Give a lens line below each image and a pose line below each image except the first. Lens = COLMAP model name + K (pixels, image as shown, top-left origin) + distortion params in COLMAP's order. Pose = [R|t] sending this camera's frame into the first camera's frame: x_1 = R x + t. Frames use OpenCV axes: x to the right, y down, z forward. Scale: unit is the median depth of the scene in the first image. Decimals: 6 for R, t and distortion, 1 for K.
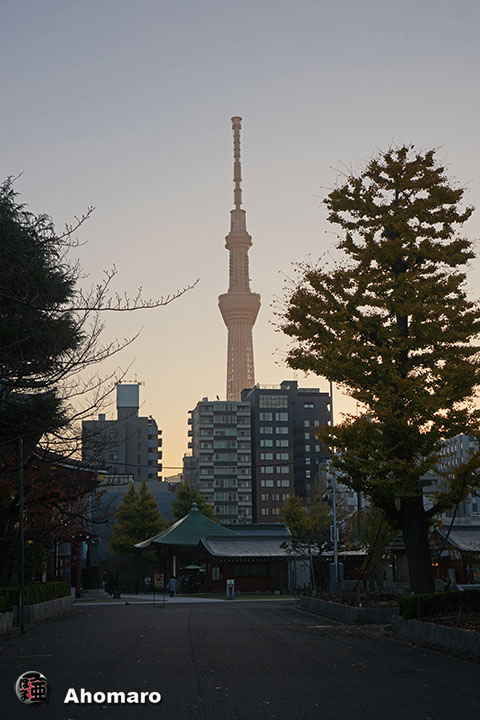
lens RADIAL K [[1116.7, 0, 240.0], [0, 1116.7, 360.0], [0, 0, 1]] dist [0.035750, 0.033131]
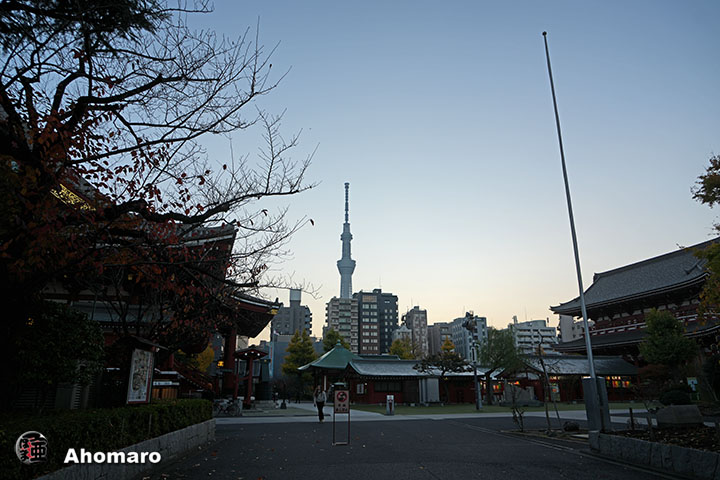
lens RADIAL K [[484.1, 0, 360.0], [0, 484.1, 240.0], [0, 0, 1]] dist [-0.023994, 0.000547]
pose [[0.999320, 0.022041, 0.029564, -0.014774], [-0.018707, 0.993904, -0.108650, 0.027649], [-0.031778, 0.108023, 0.993640, 0.145998]]
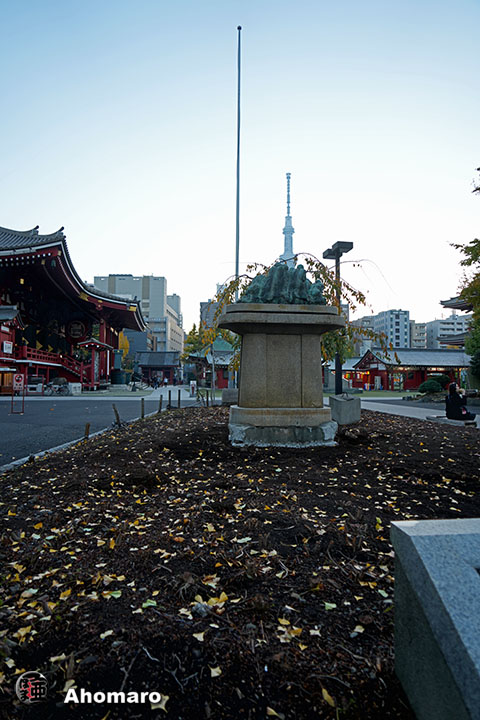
lens RADIAL K [[469.6, 0, 240.0], [0, 469.6, 360.0], [0, 0, 1]] dist [-0.029989, 0.000525]
pose [[0.994343, 0.020496, -0.104223, 0.026313], [-0.004174, 0.987987, 0.154479, 0.025914], [0.106137, -0.153171, 0.982483, 0.138603]]
